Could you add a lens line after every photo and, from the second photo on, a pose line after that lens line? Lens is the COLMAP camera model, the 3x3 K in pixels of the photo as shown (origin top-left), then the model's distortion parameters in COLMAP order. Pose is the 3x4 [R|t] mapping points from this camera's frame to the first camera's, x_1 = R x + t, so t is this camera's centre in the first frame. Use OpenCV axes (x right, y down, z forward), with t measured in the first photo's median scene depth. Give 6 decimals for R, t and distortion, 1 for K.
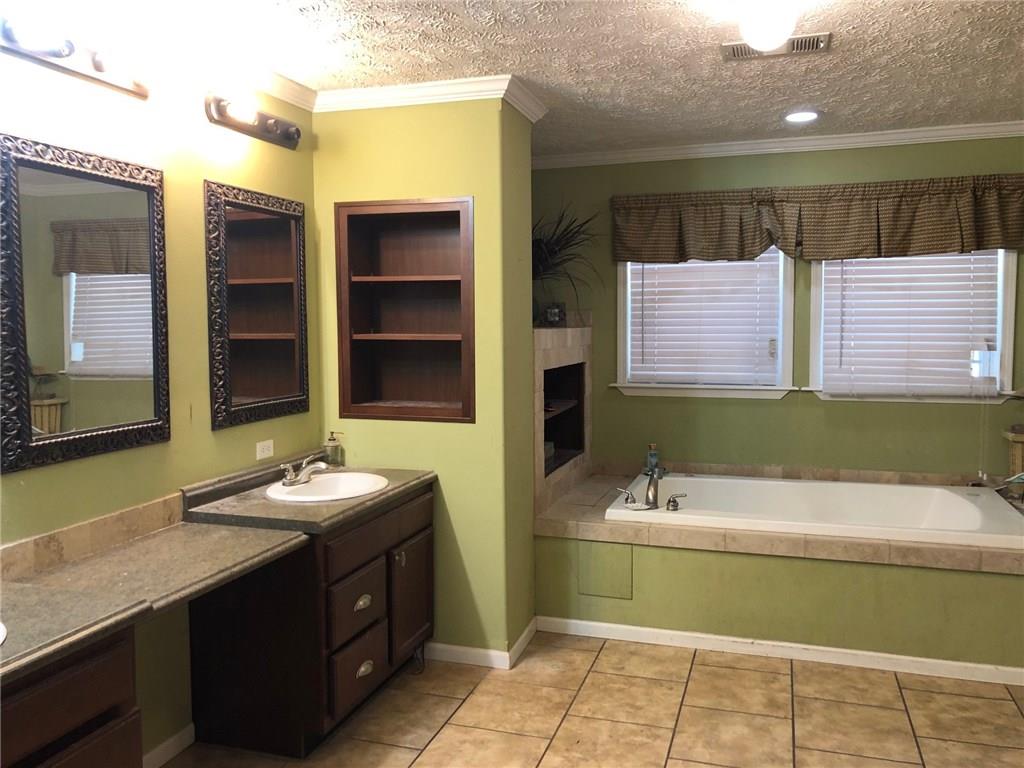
lens RADIAL K [[846.9, 0, 515.6], [0, 846.9, 381.4], [0, 0, 1]] dist [0.028331, -0.005936]
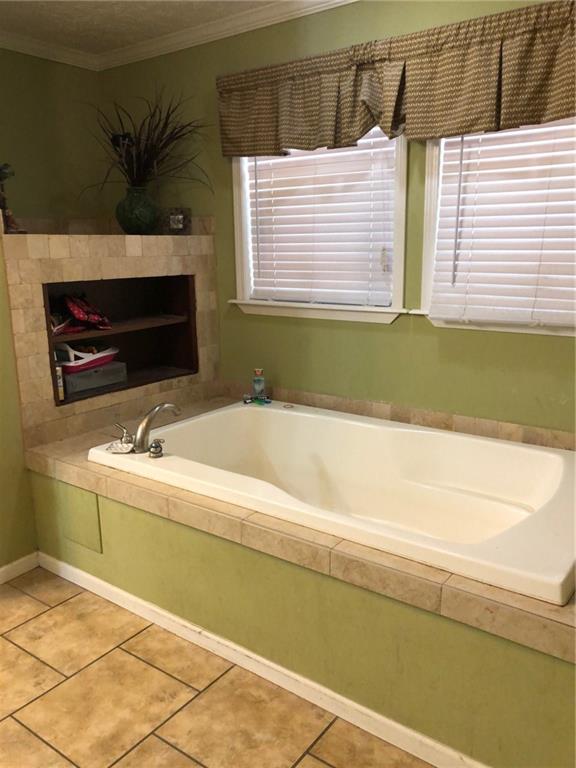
lens RADIAL K [[635.1, 0, 281.4], [0, 635.1, 381.7], [0, 0, 1]] dist [0.028331, -0.005936]
pose [[0.943382, 0.065289, -0.325218, 0.446813], [-0.017165, 0.988733, 0.148701, -0.013853], [0.331263, -0.134699, 0.933874, 0.419839]]
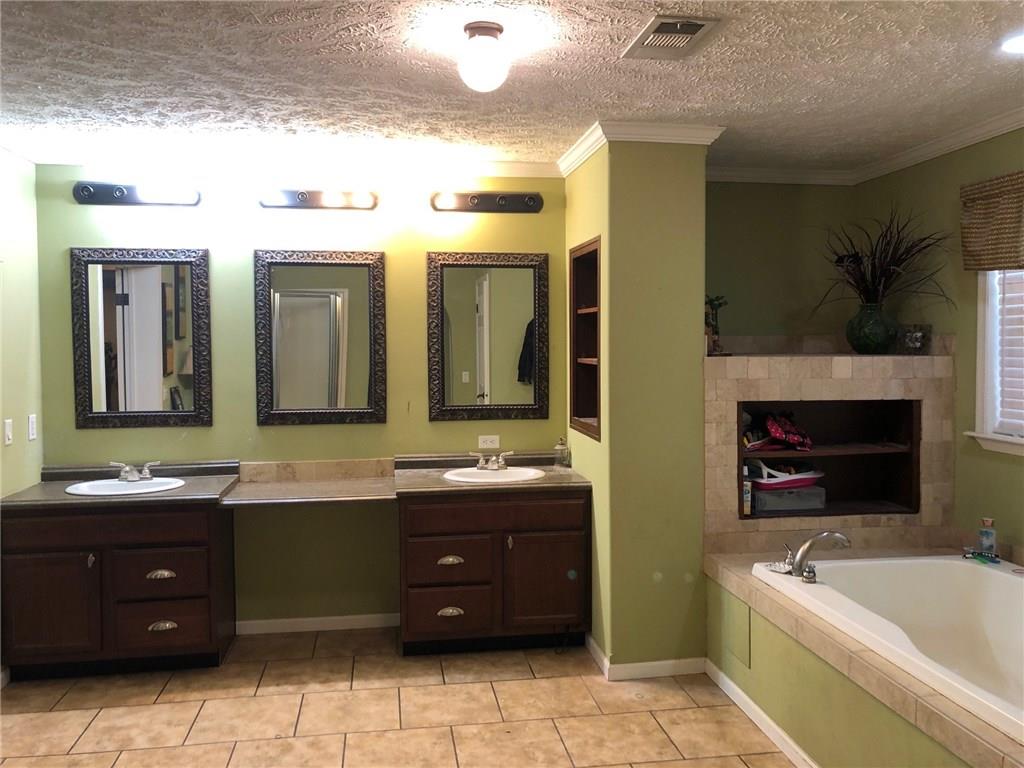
lens RADIAL K [[846.9, 0, 513.7], [0, 846.9, 381.4], [0, 0, 1]] dist [0.028331, -0.005936]
pose [[0.443032, 0.046419, -0.895303, 0.701830], [-0.066011, 0.997637, 0.019060, -0.033751], [0.894072, 0.050656, 0.445049, 0.333235]]
